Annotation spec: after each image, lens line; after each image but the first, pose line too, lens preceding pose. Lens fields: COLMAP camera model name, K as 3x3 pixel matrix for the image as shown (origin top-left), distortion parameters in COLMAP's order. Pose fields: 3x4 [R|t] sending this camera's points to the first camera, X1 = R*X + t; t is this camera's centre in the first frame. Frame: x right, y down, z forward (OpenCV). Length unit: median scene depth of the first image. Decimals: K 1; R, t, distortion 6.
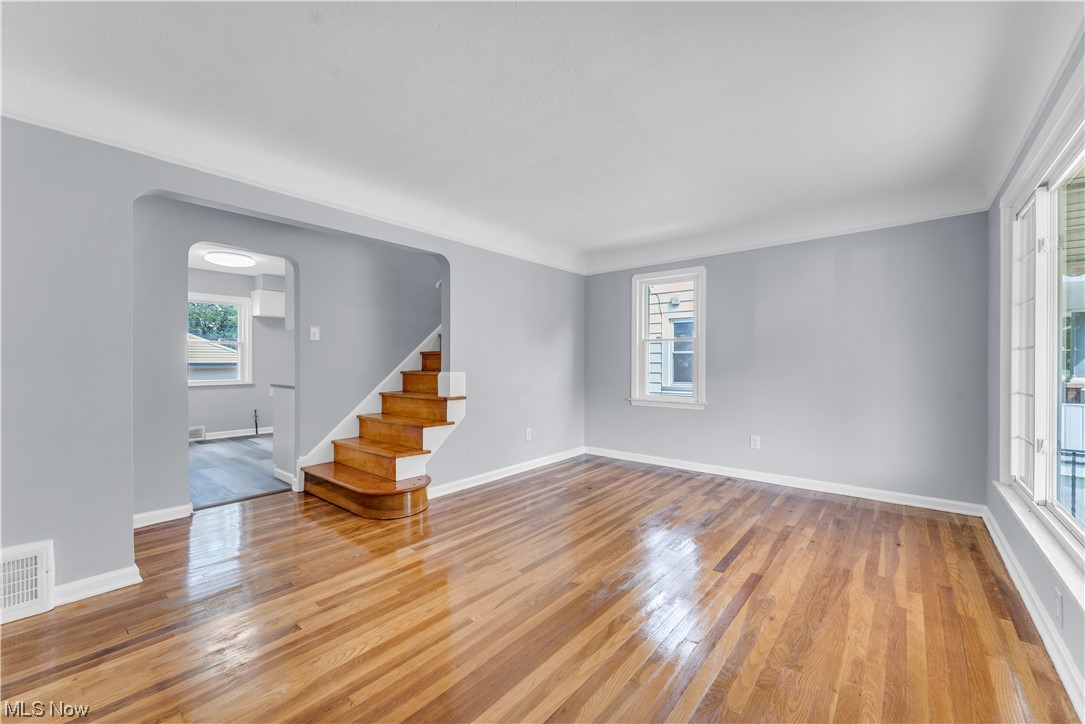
lens RADIAL K [[436.1, 0, 545.5], [0, 436.1, 363.0], [0, 0, 1]] dist [-0.002261, 0.000416]
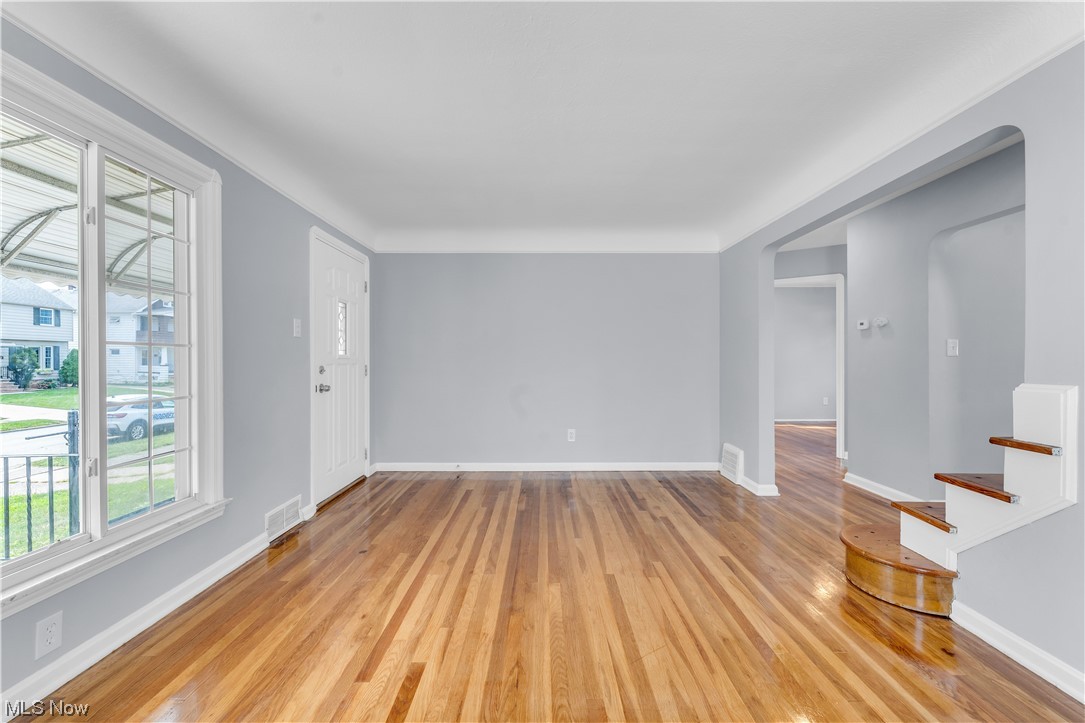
lens RADIAL K [[436.1, 0, 546.3], [0, 436.1, 363.9], [0, 0, 1]] dist [-0.002261, 0.000416]
pose [[-0.769381, 0.007654, -0.638744, 0.699245], [0.000495, 0.999935, 0.011386, -0.008197], [0.638790, 0.008444, -0.769335, 1.710187]]
